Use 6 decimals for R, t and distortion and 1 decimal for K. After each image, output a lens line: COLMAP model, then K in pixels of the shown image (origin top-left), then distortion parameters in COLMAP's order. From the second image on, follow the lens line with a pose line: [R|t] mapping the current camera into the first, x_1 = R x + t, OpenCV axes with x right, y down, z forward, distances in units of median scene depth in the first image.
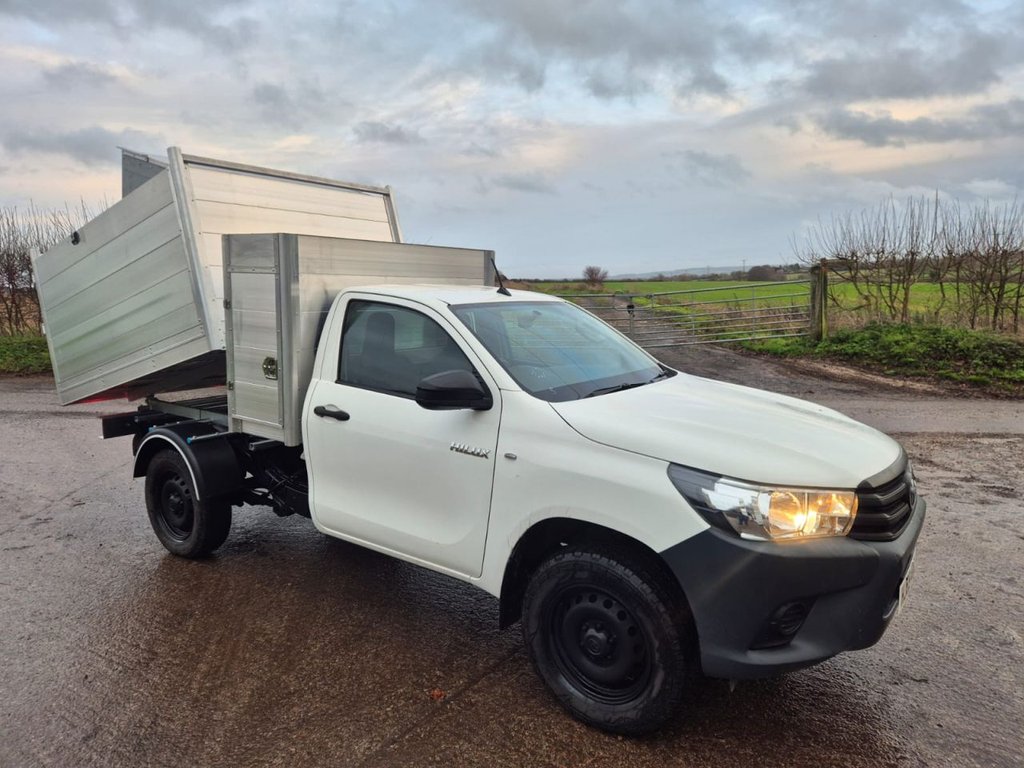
lens RADIAL K [[677.1, 0, 513.3], [0, 677.1, 394.4], [0, 0, 1]] dist [0.077895, -0.052932]
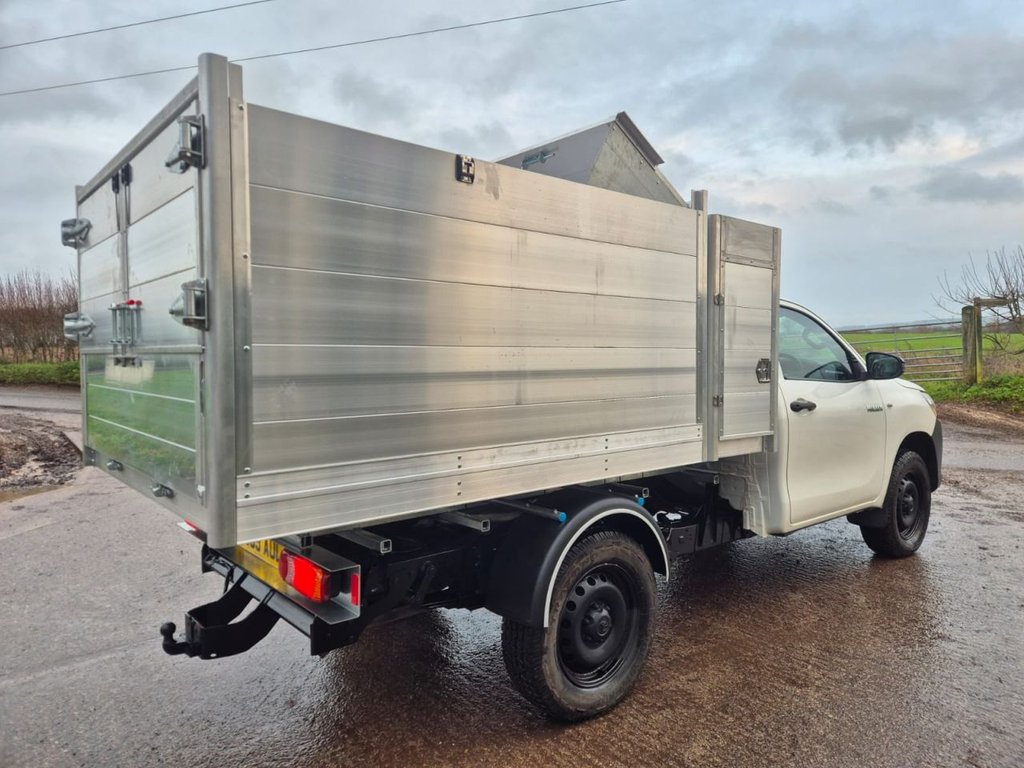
lens RADIAL K [[677.1, 0, 511.3], [0, 677.1, 387.0], [0, 0, 1]] dist [0.077895, -0.052932]
pose [[0.243052, -0.061324, 0.968073, -1.364845], [0.152287, 0.988036, 0.024354, -0.093728], [-0.957985, 0.141506, 0.249483, 1.132857]]
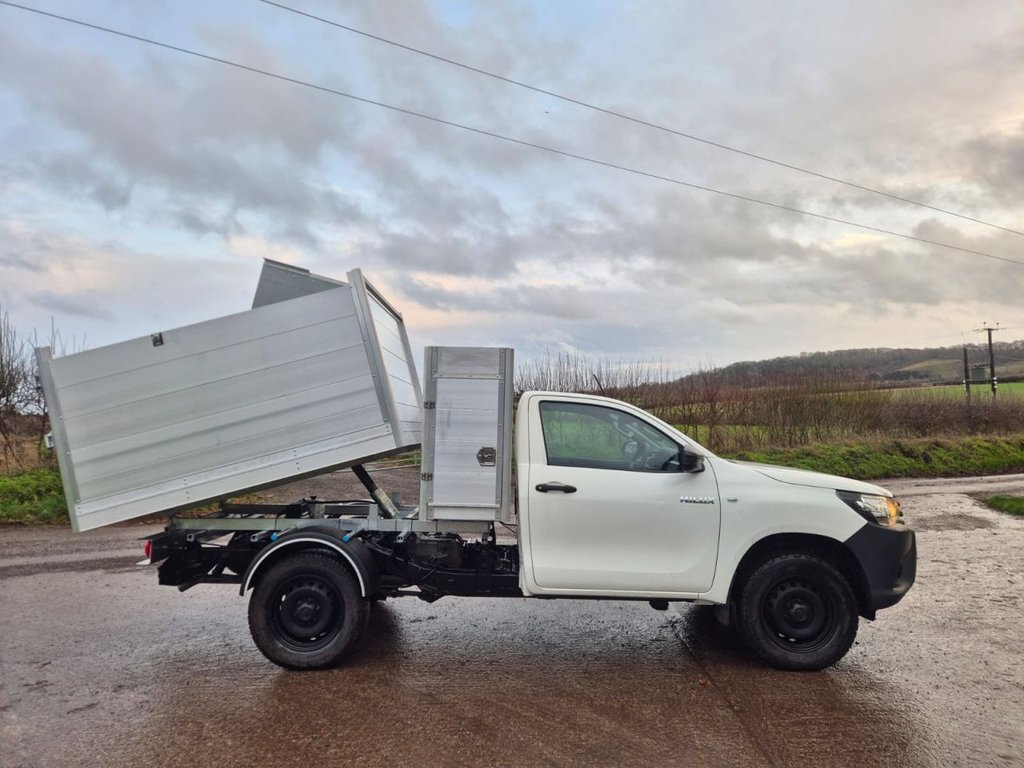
lens RADIAL K [[677.1, 0, 514.6], [0, 677.1, 388.2], [0, 0, 1]] dist [0.077895, -0.052932]
pose [[0.818771, 0.030510, 0.573308, -1.030816], [0.087725, 0.980212, -0.177450, 0.060335], [-0.567378, 0.195584, 0.799893, 0.000438]]
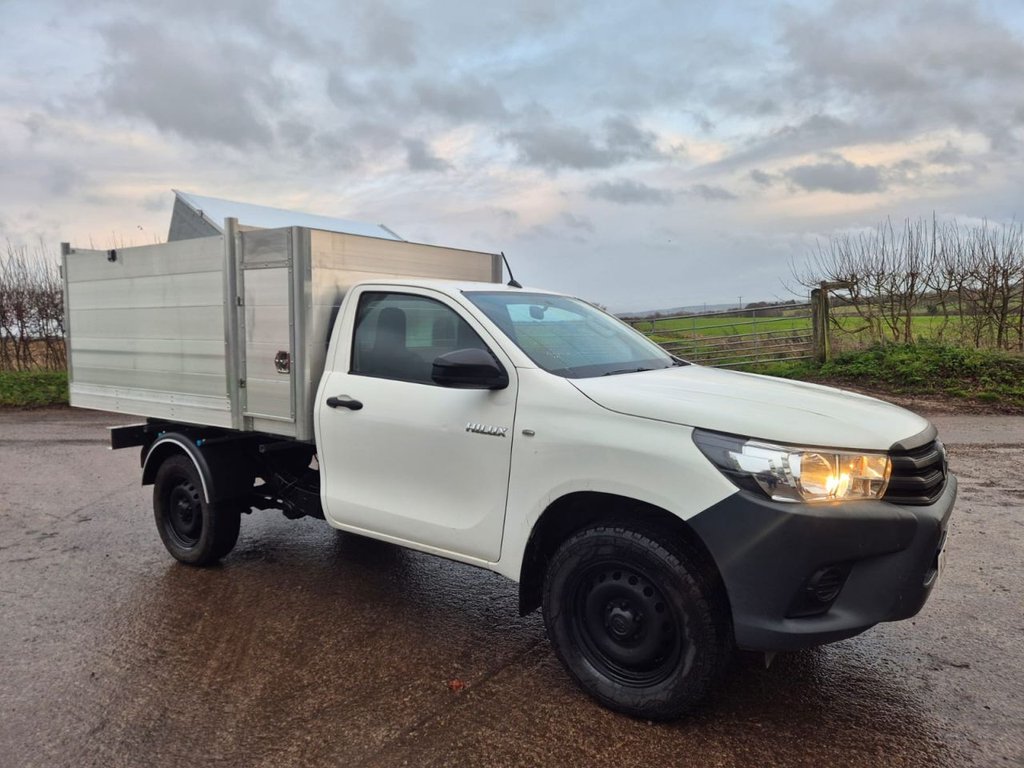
lens RADIAL K [[677.1, 0, 507.1], [0, 677.1, 387.8], [0, 0, 1]] dist [0.077895, -0.052932]
pose [[0.999821, -0.016603, -0.009055, -0.020025], [0.015957, 0.997606, -0.067281, 0.073442], [0.010150, 0.067124, 0.997693, 0.012343]]
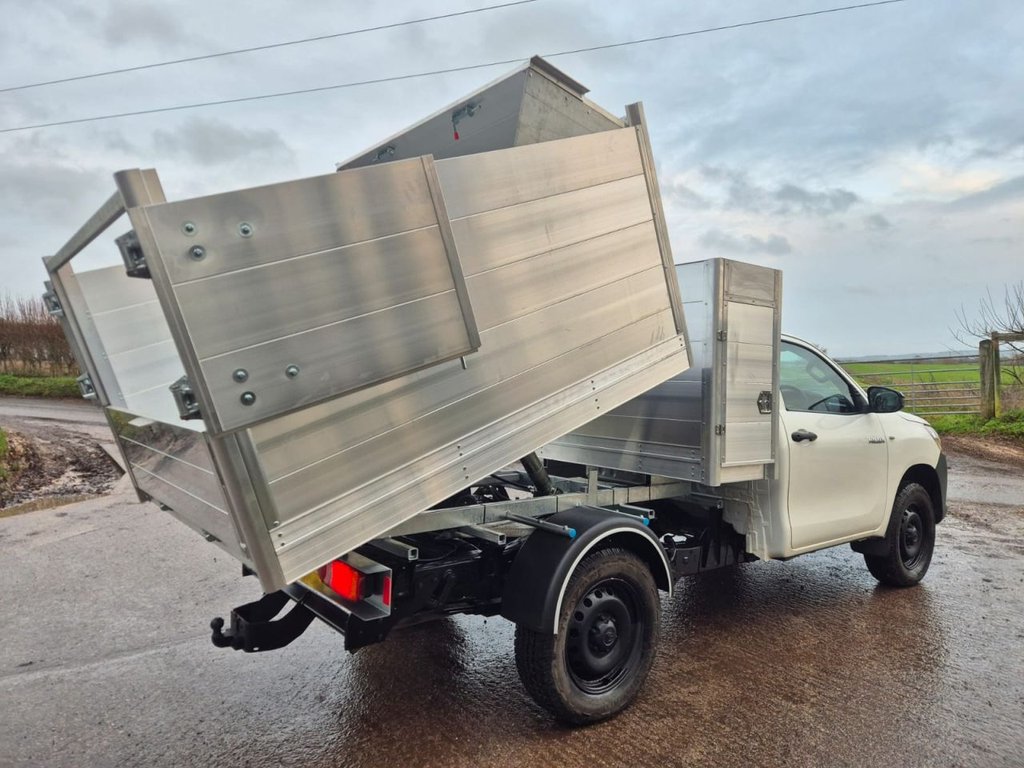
lens RADIAL K [[677.1, 0, 501.0], [0, 677.1, 383.3], [0, 0, 1]] dist [0.077895, -0.052932]
pose [[0.279072, -0.019346, 0.960075, -1.440076], [0.131067, 0.991208, -0.018125, -0.100502], [-0.951284, 0.130892, 0.279154, 1.116187]]
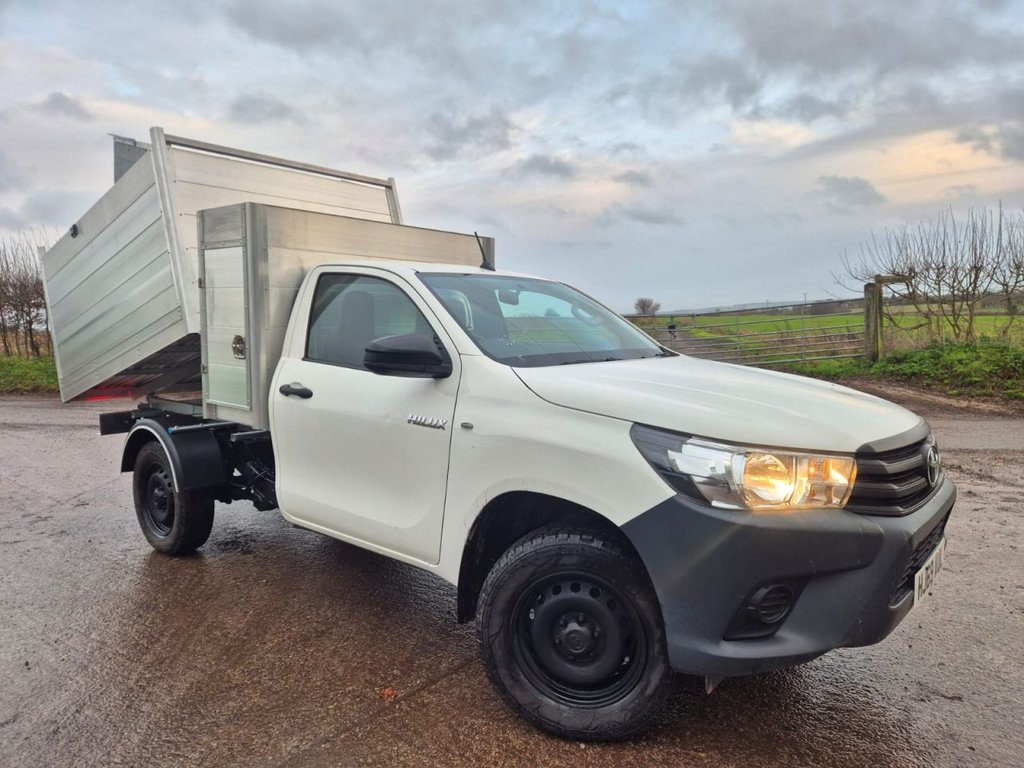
lens RADIAL K [[677.1, 0, 513.3], [0, 677.1, 404.2], [0, 0, 1]] dist [0.077895, -0.052932]
pose [[0.996959, 0.002375, -0.077896, 0.101608], [-0.005325, 0.999275, -0.037692, 0.077098], [0.077750, 0.037993, 0.996249, 0.087091]]
